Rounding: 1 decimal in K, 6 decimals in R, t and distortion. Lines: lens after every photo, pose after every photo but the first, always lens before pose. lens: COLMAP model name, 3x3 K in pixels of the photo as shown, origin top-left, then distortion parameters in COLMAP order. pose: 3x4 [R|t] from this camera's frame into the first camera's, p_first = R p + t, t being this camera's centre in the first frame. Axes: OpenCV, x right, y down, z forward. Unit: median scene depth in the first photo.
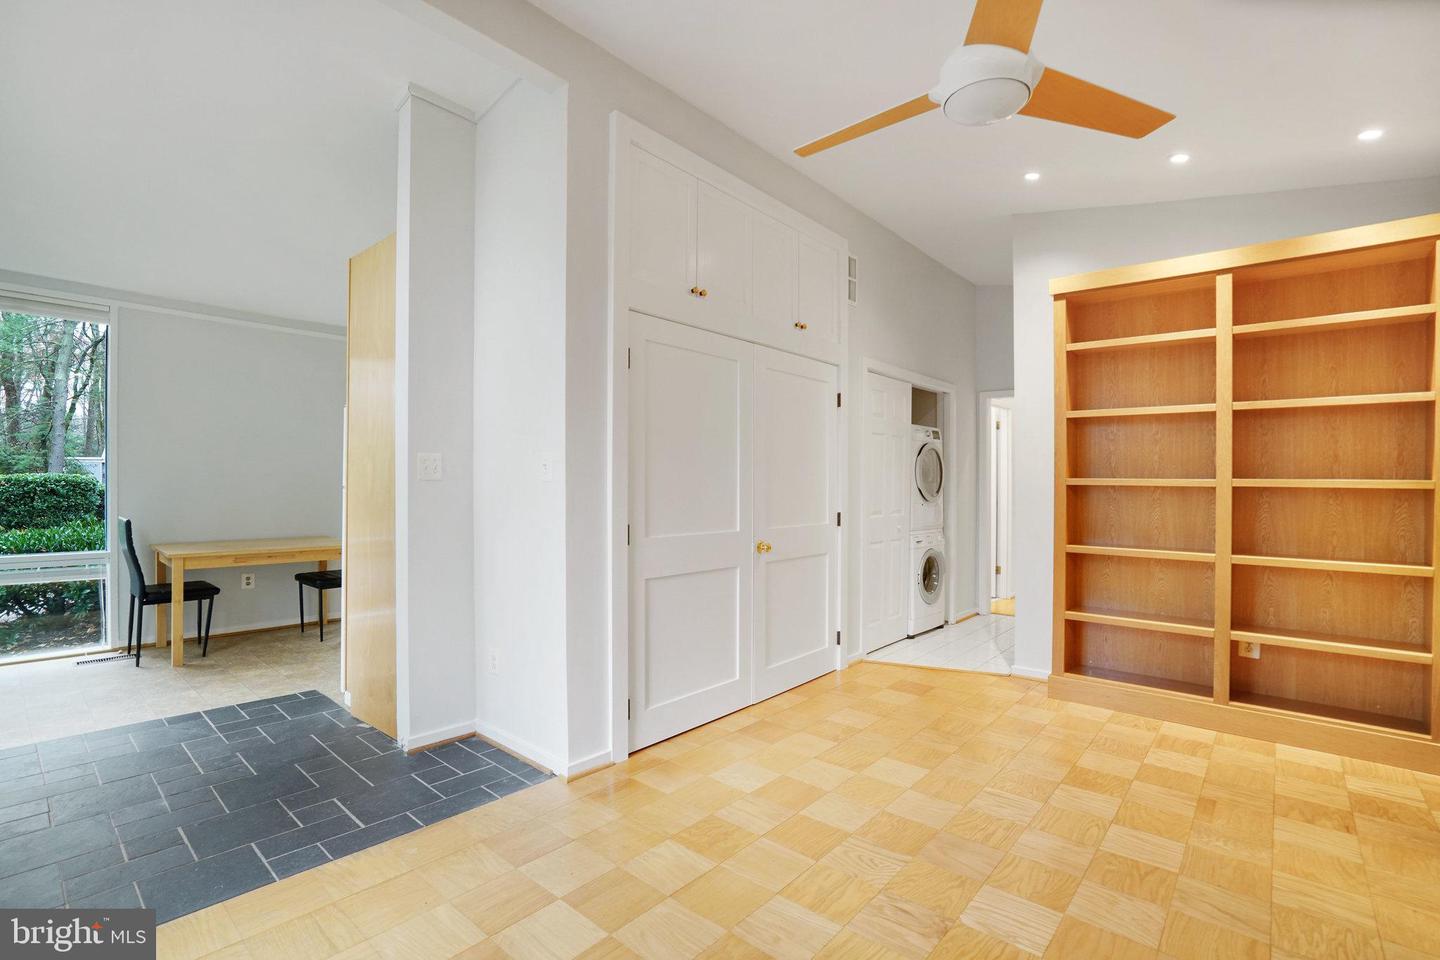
lens RADIAL K [[658.7, 0, 719.1], [0, 658.7, 489.7], [0, 0, 1]] dist [-0.057318, 0.020246]
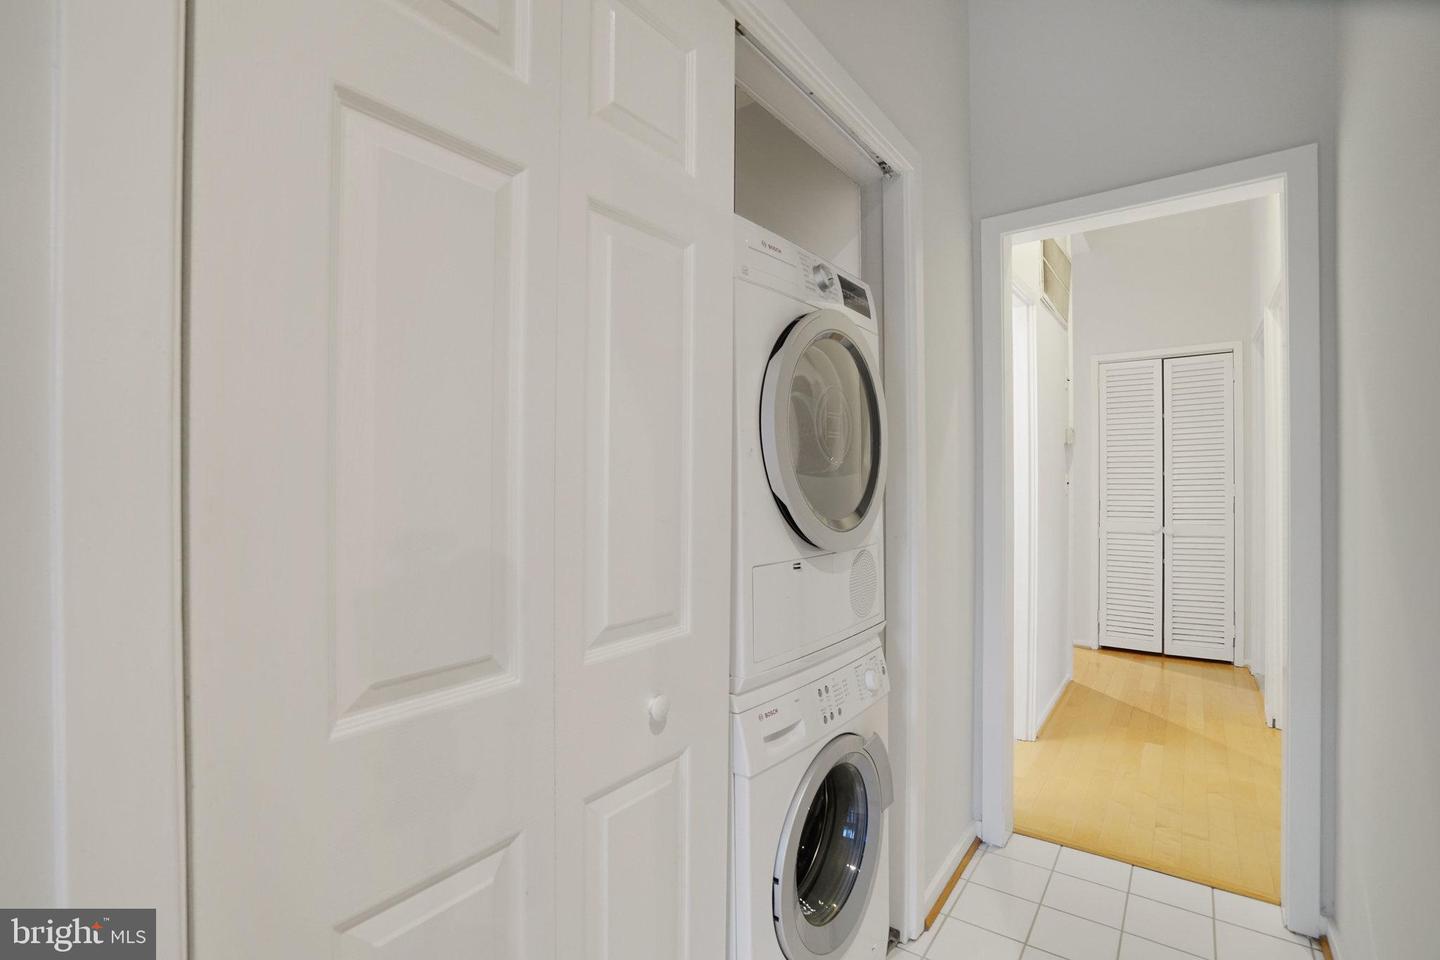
lens RADIAL K [[658.7, 0, 708.1], [0, 658.7, 471.5], [0, 0, 1]] dist [-0.057318, 0.020246]
pose [[0.997560, -0.013688, 0.068464, 0.257917], [0.014932, 0.999732, -0.017690, -0.007418], [-0.068204, 0.018669, 0.997497, 0.748810]]
